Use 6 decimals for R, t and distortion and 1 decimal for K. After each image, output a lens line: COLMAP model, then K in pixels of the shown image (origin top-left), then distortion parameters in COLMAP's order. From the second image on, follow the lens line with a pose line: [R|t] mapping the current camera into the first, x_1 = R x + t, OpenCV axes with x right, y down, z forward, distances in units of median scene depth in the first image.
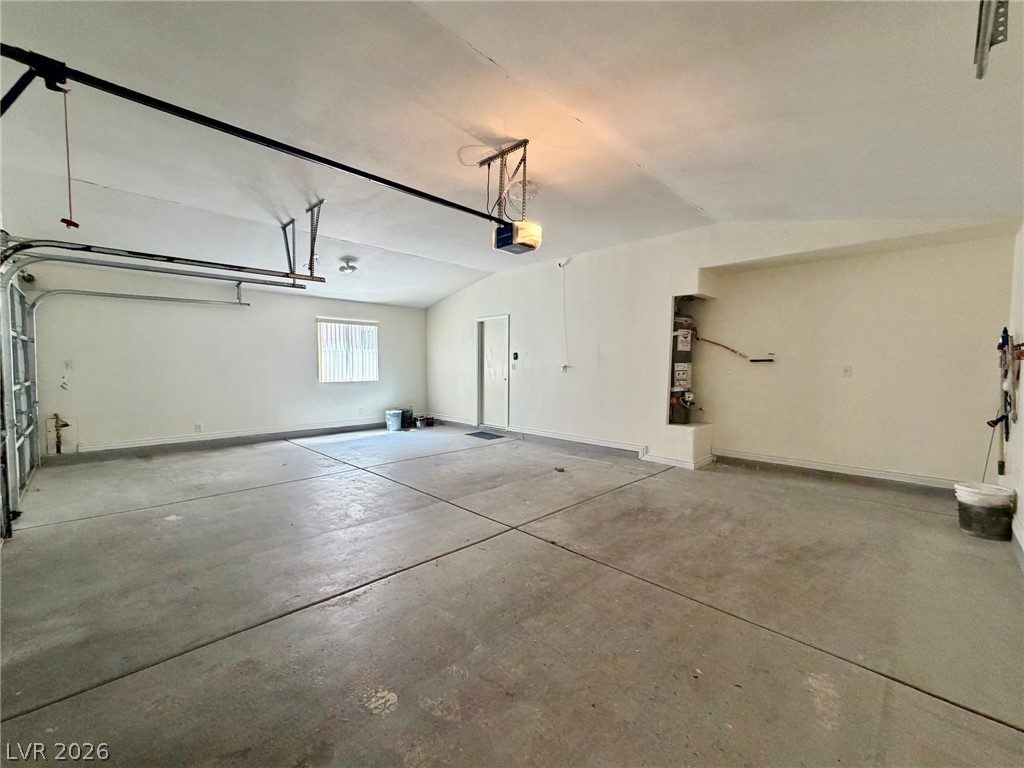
lens RADIAL K [[419.4, 0, 494.6], [0, 419.4, 386.6], [0, 0, 1]] dist [-0.003608, -0.000319]
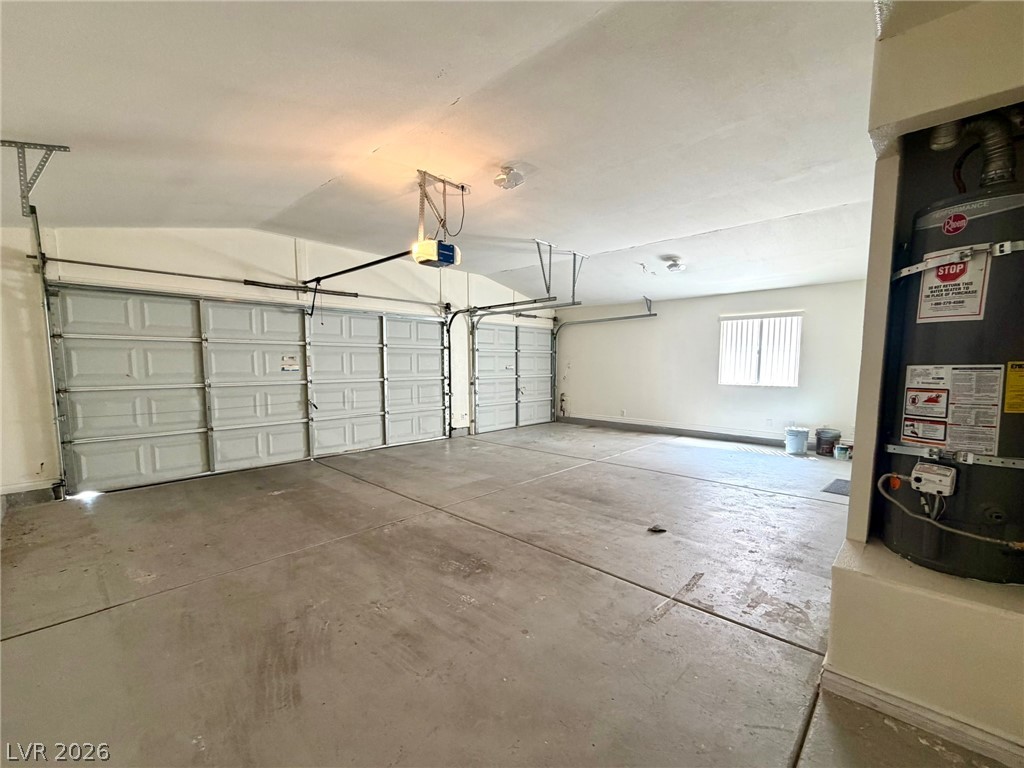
lens RADIAL K [[427.6, 0, 523.7], [0, 427.6, 401.0], [0, 0, 1]] dist [0.001577, 0.000090]
pose [[0.068731, 0.083742, -0.994114, 0.968616], [-0.051902, 0.995421, 0.080264, -0.052301], [0.996284, 0.046080, 0.072763, 0.907636]]
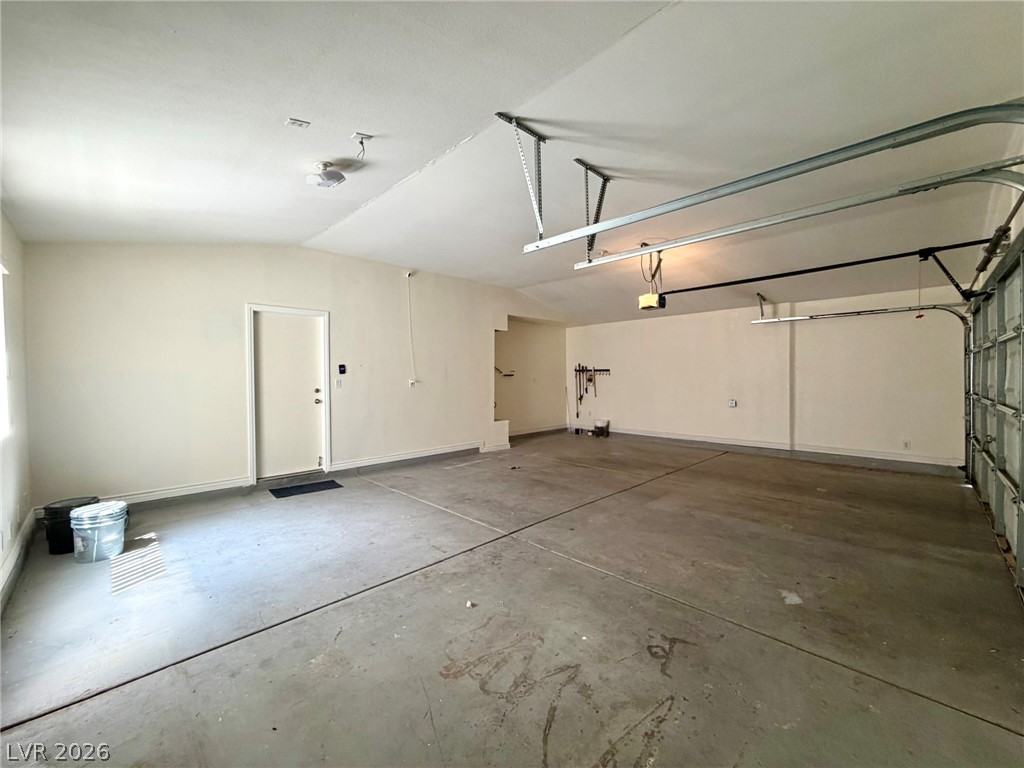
lens RADIAL K [[417.2, 0, 510.1], [0, 417.2, 385.4], [0, 0, 1]] dist [0.001077, -0.000218]
pose [[-0.006067, -0.027536, 0.999602, -1.245808], [0.058725, 0.997886, 0.027845, -0.082140], [-0.998256, 0.058871, -0.004437, 1.240058]]
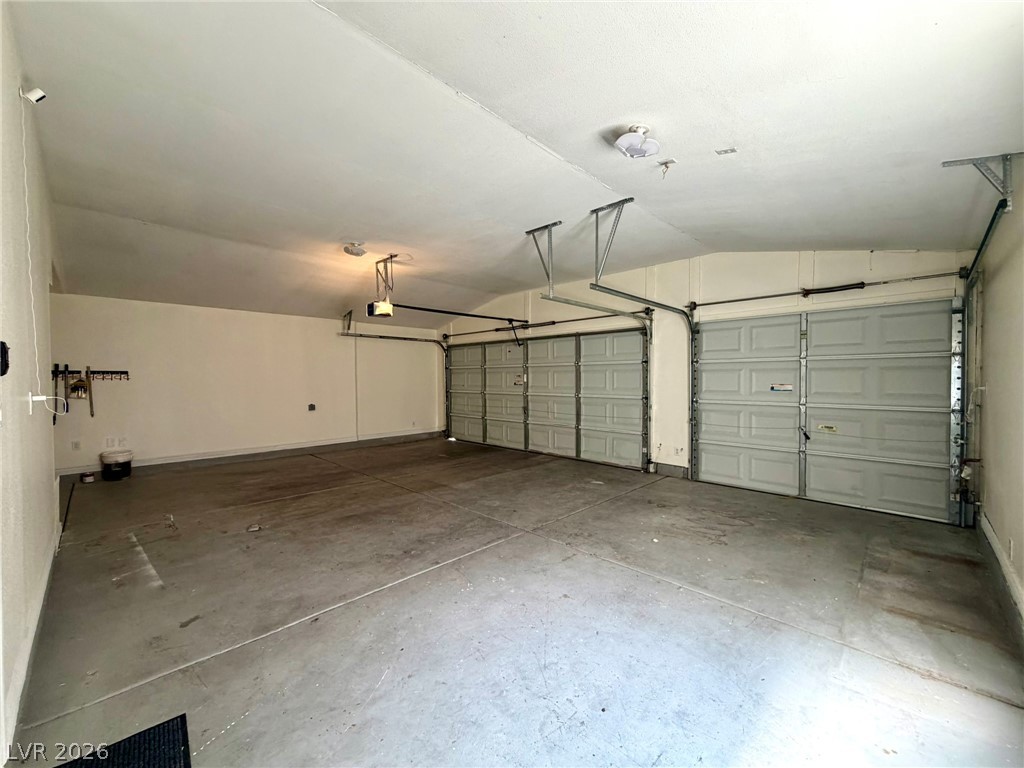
lens RADIAL K [[417.2, 0, 510.1], [0, 417.2, 385.4], [0, 0, 1]] dist [0.001077, -0.000218]
pose [[-0.999552, -0.002787, -0.029796, -0.334388], [-0.004887, 0.997488, 0.070663, -0.131510], [0.029524, 0.070777, -0.997055, 2.132313]]
